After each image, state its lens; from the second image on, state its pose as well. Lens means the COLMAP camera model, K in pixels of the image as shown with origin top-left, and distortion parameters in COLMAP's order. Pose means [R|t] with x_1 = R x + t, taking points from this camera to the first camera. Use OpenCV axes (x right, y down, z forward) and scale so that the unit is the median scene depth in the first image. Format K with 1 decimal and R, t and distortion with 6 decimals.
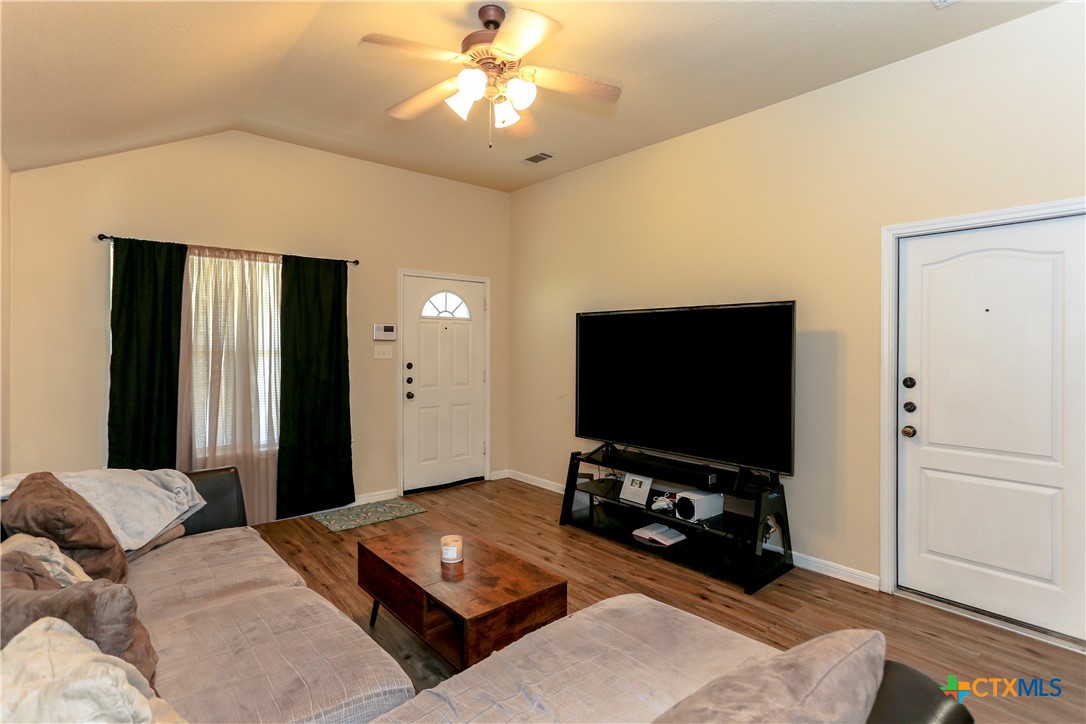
lens RADIAL K [[532.0, 0, 523.4], [0, 532.0, 343.8], [0, 0, 1]] dist [-0.022609, 0.008373]
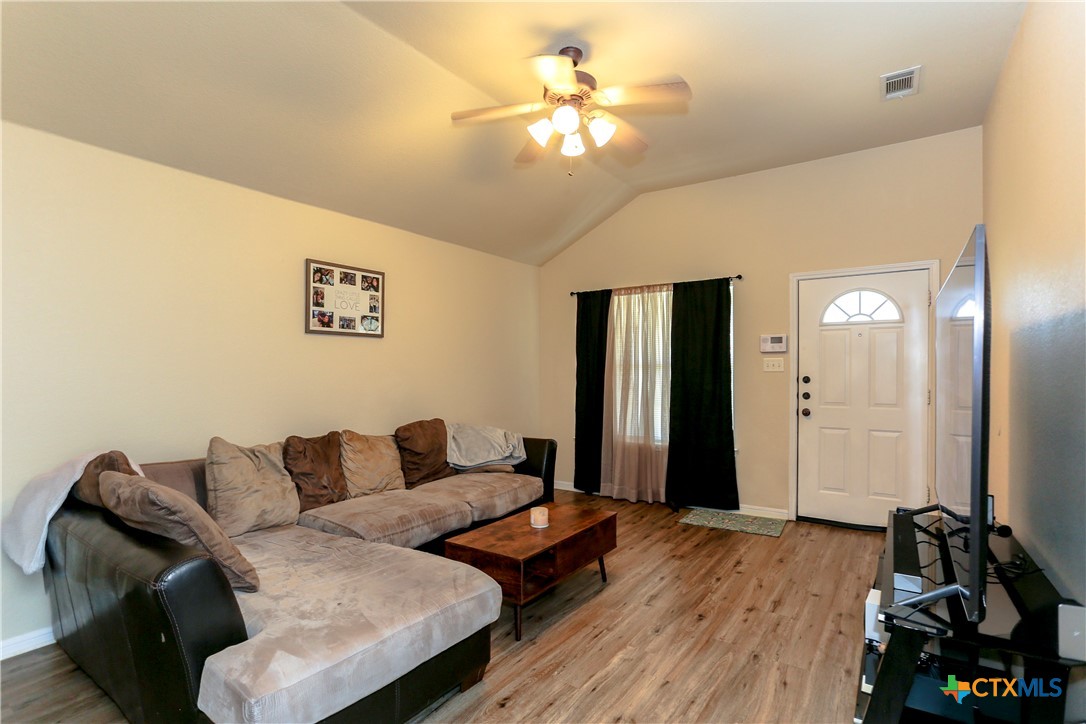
lens RADIAL K [[532.0, 0, 548.9], [0, 532.0, 369.9], [0, 0, 1]] dist [-0.022609, 0.008373]
pose [[0.292109, -0.002817, -0.956381, 0.597029], [0.010086, 0.999949, 0.000136, 0.023956], [0.956332, -0.009686, 0.292123, 0.372048]]
